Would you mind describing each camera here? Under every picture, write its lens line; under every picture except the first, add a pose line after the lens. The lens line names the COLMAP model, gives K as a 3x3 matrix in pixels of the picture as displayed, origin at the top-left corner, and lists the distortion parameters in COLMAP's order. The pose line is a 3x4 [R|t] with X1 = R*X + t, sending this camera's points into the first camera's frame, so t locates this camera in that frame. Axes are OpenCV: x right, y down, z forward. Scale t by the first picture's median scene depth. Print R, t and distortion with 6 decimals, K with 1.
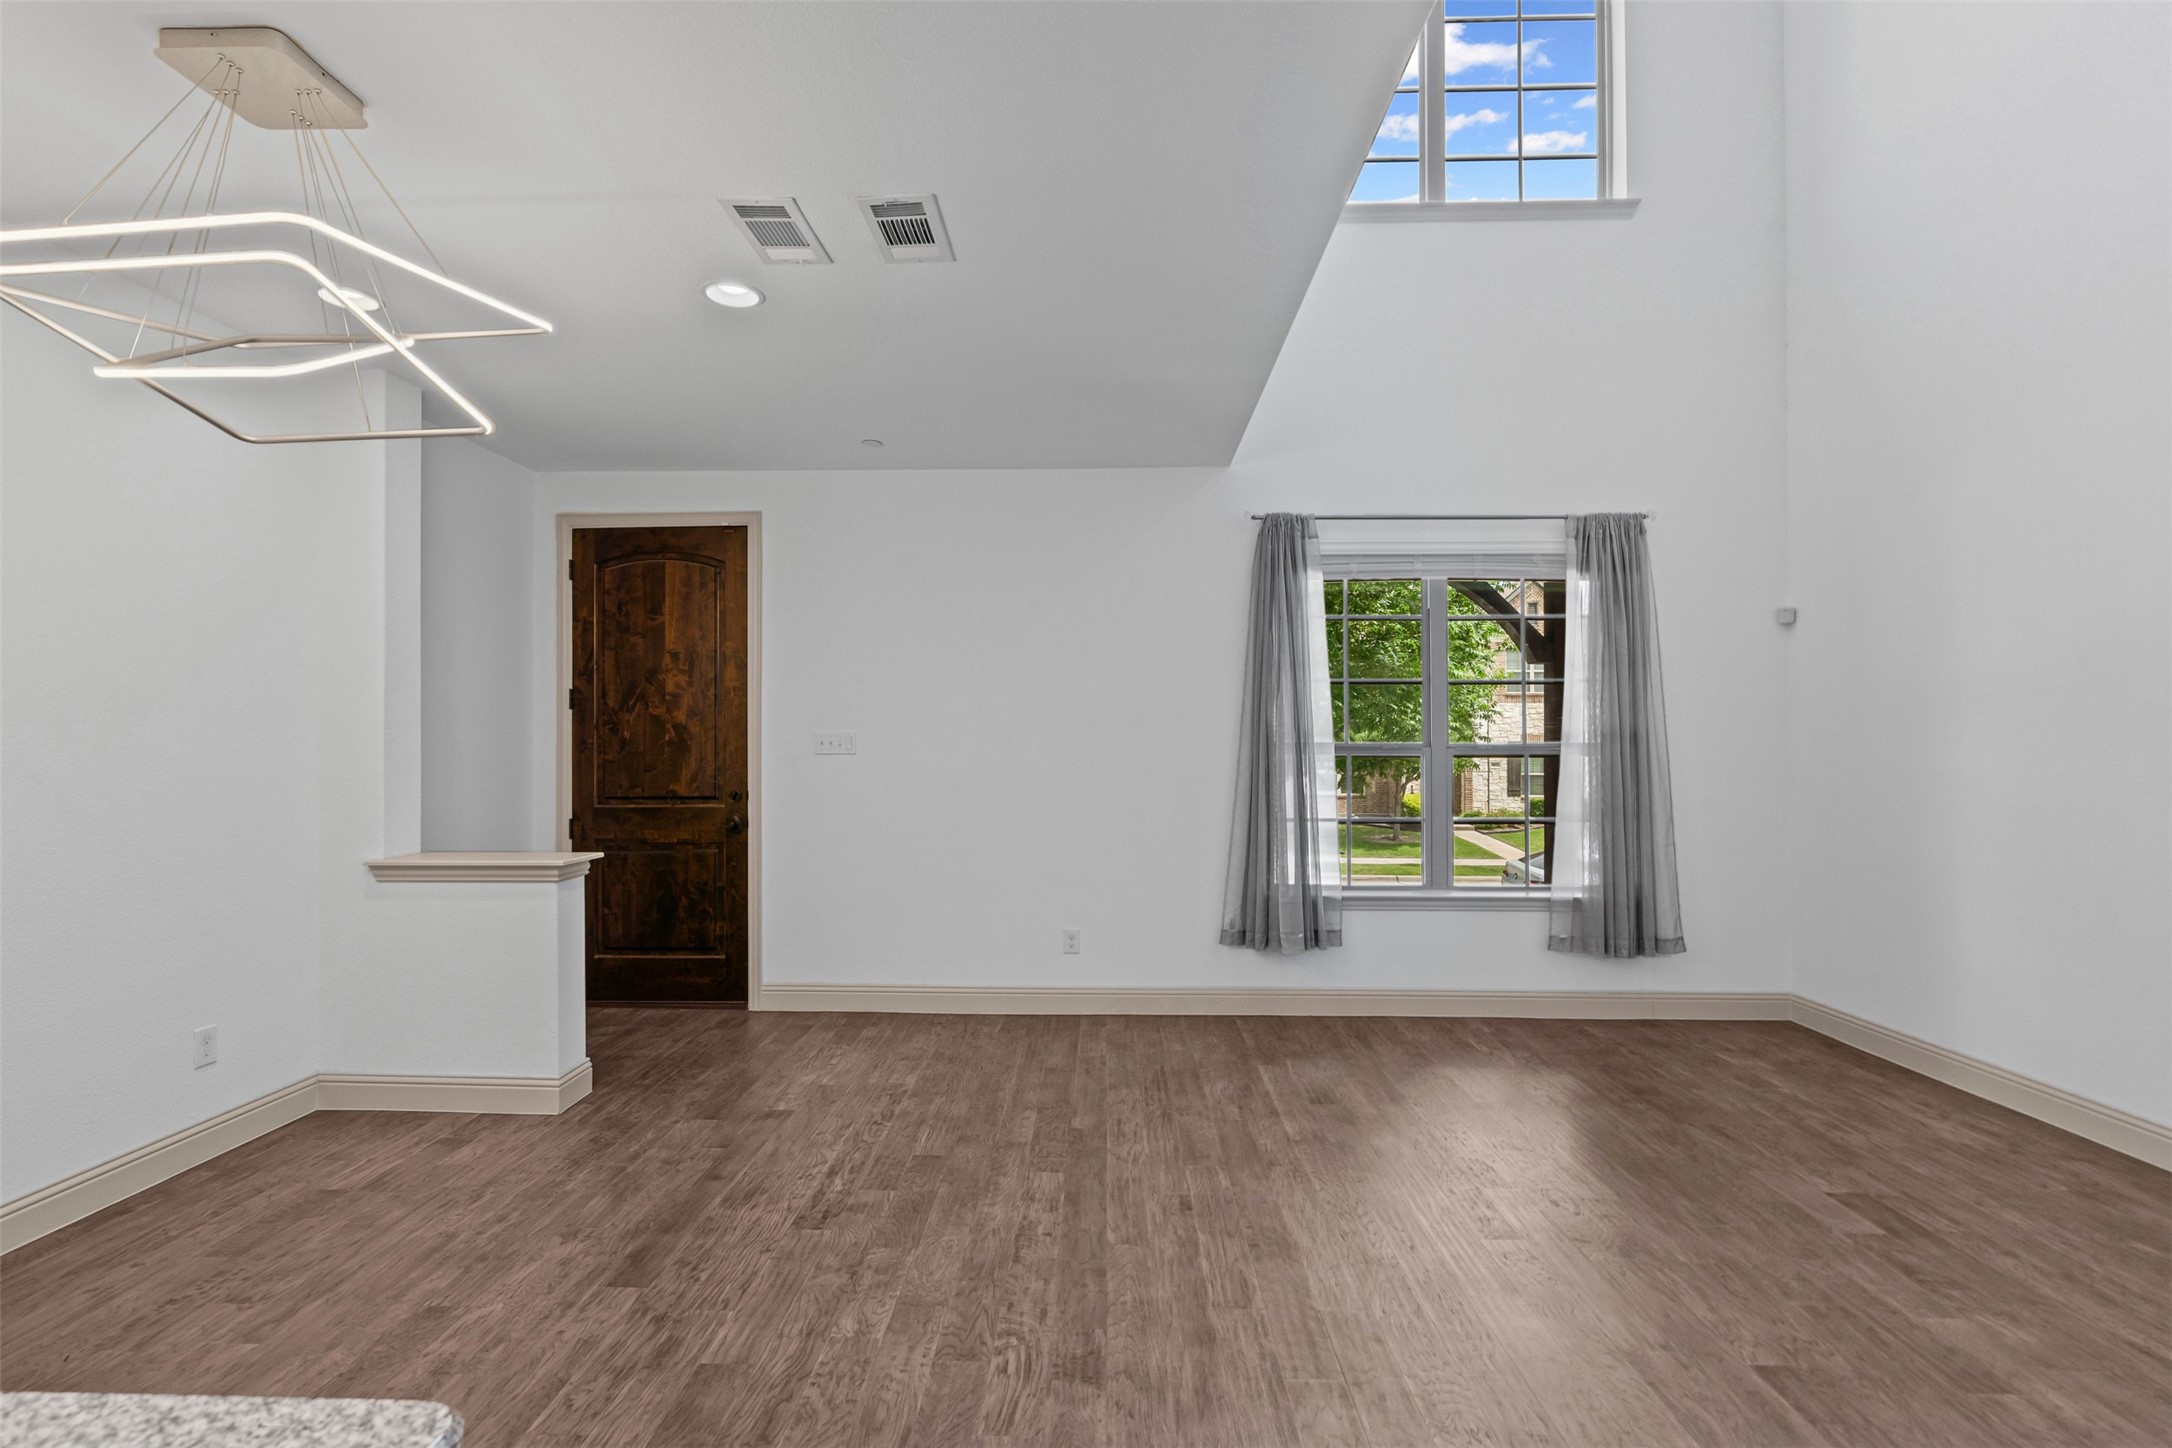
lens RADIAL K [[986.8, 0, 1075.6], [0, 986.8, 736.6], [0, 0, 1]] dist [-0.004099, 0.000295]
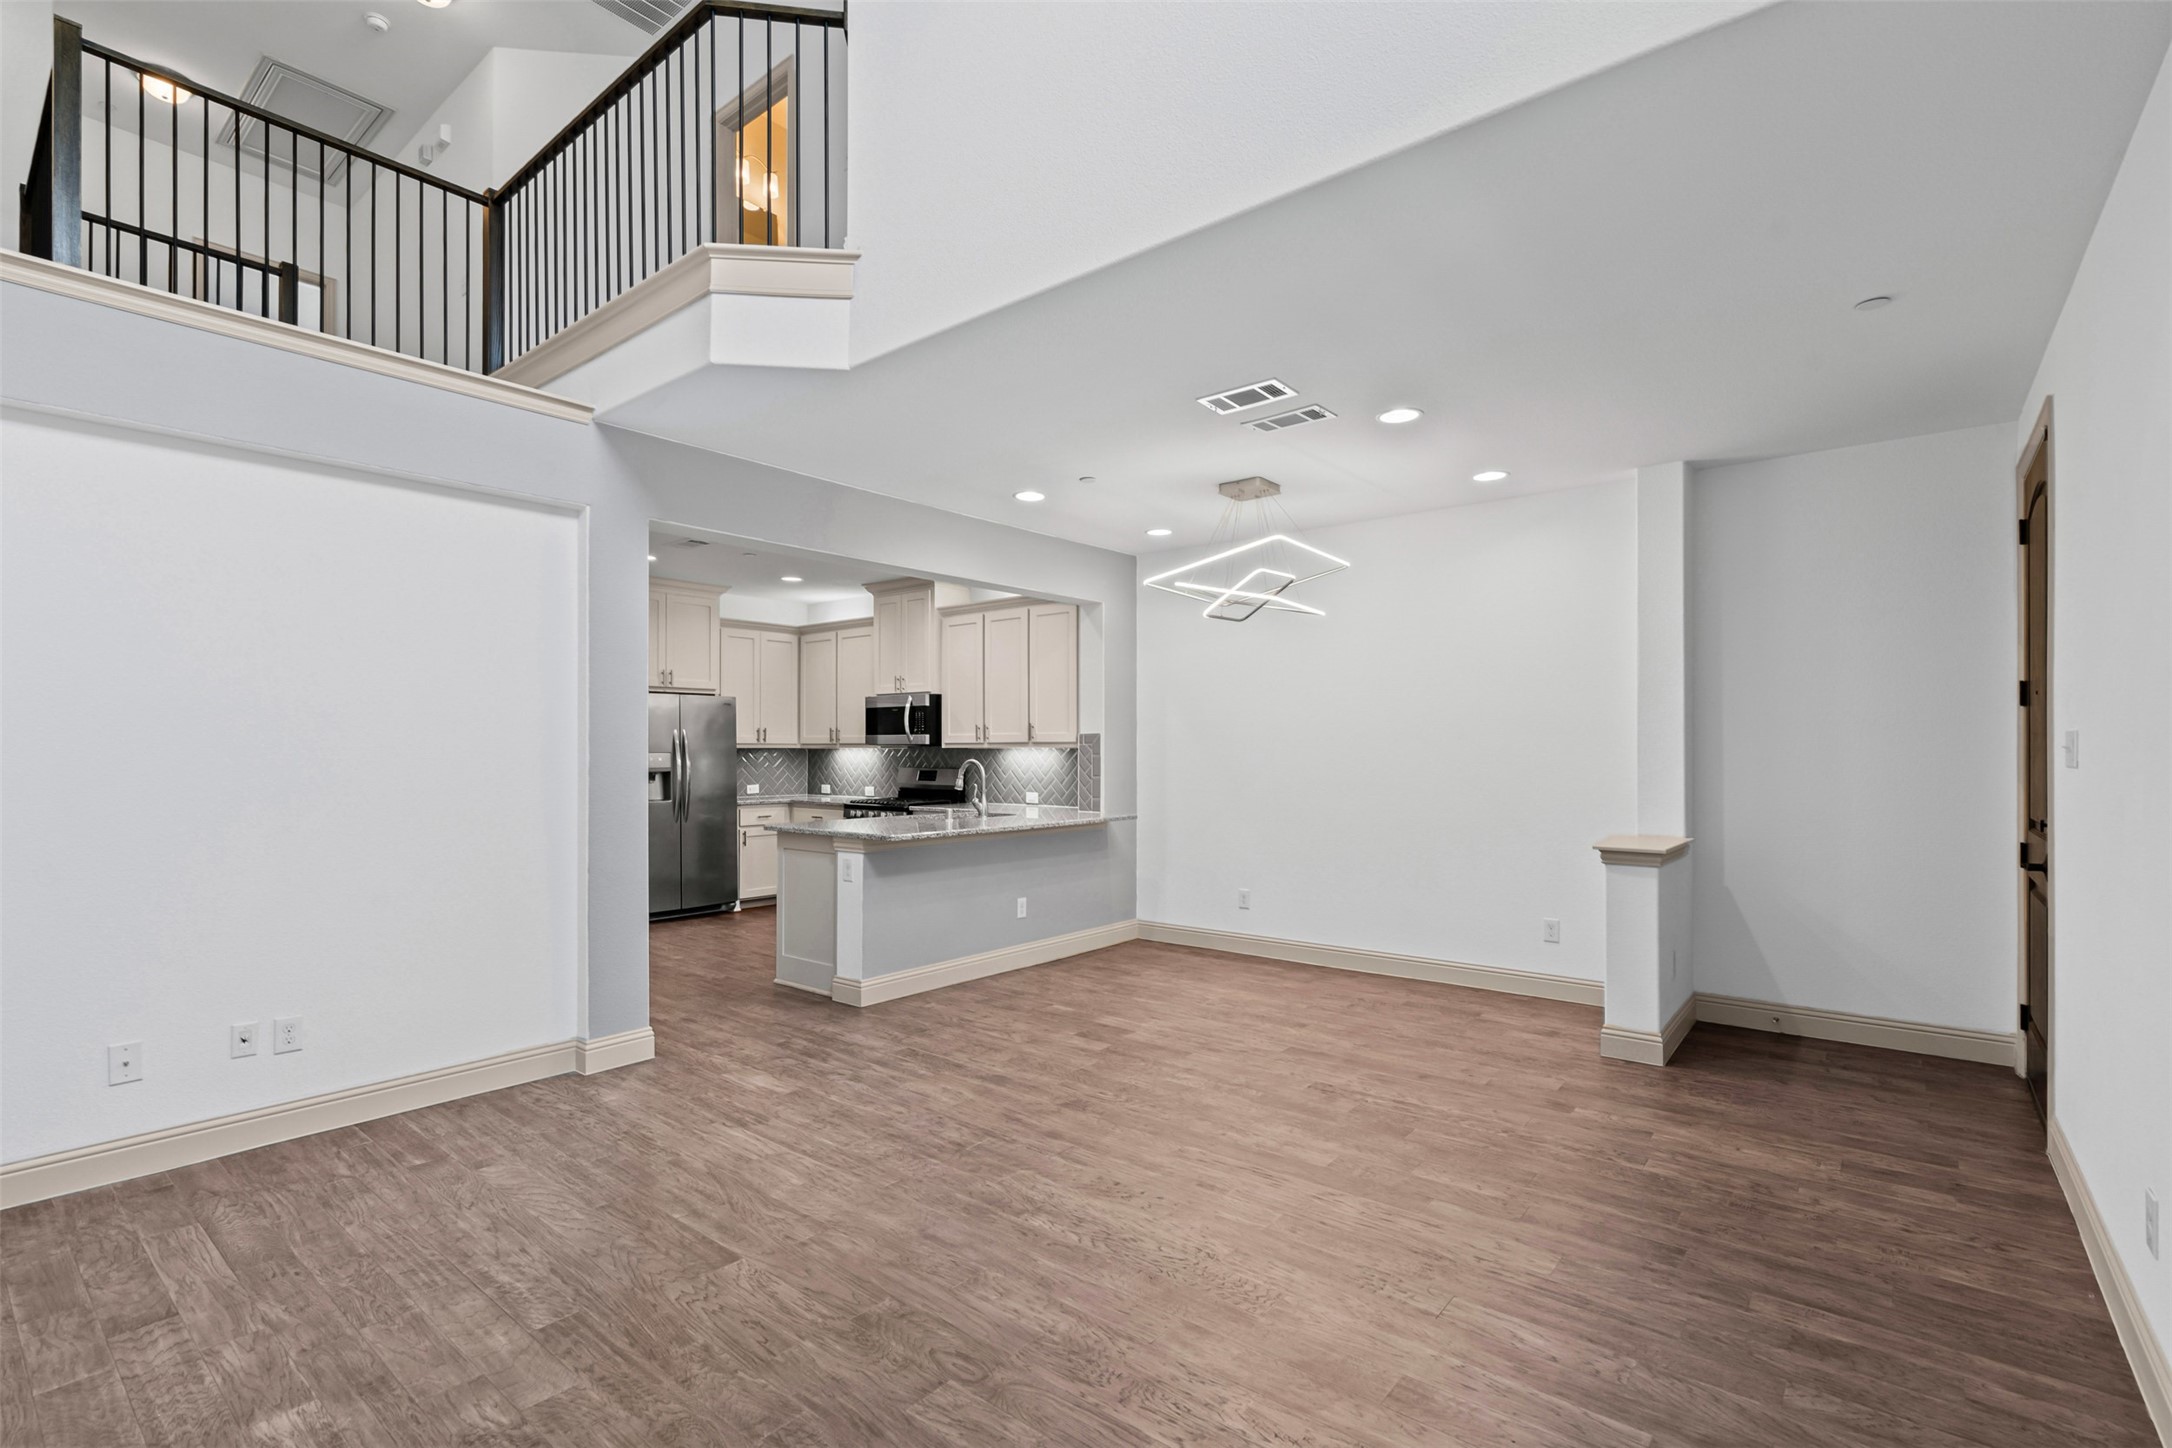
lens RADIAL K [[998.1, 0, 1075.9], [0, 998.1, 723.9], [0, 0, 1]] dist [-0.003267, 0.000836]
pose [[-0.612907, -0.018830, -0.789931, 0.792347], [0.006922, 0.999550, -0.029197, 0.006843], [0.790125, -0.023363, -0.612500, 1.169898]]
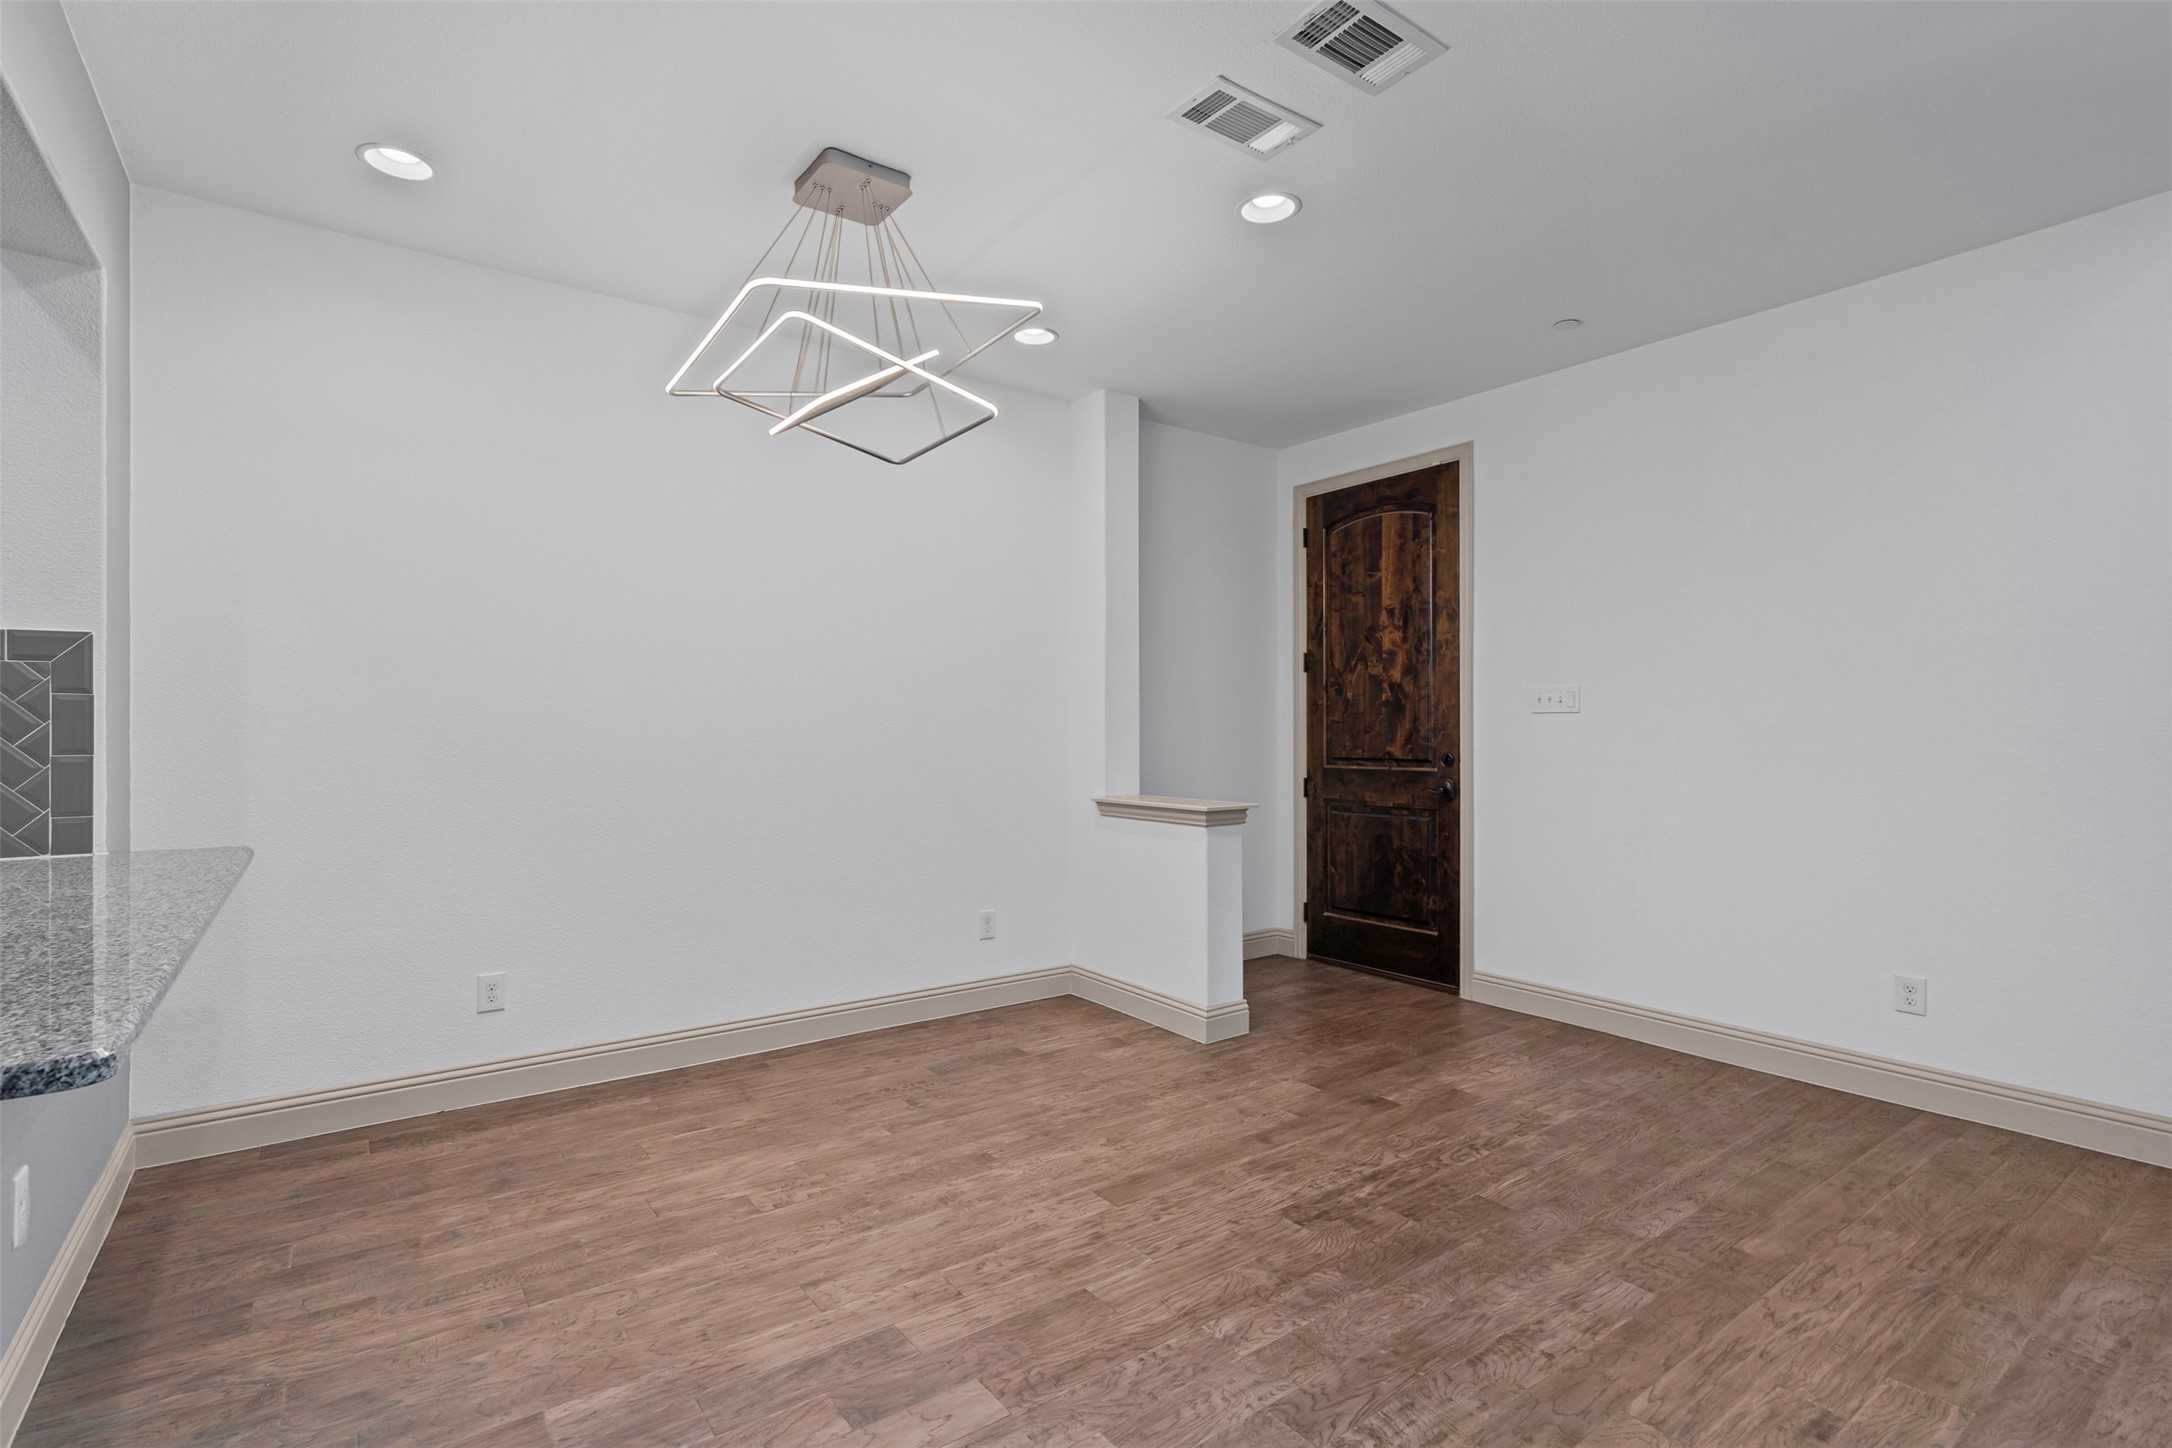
lens RADIAL K [[1013.8, 0, 1077.8], [0, 1013.8, 727.8], [0, 0, 1]] dist [-0.000892, 0.000666]
pose [[0.615188, -0.000825, -0.788380, 0.239864], [0.004810, 0.999985, 0.002708, 0.035050], [0.788365, -0.005458, 0.615183, 0.202562]]
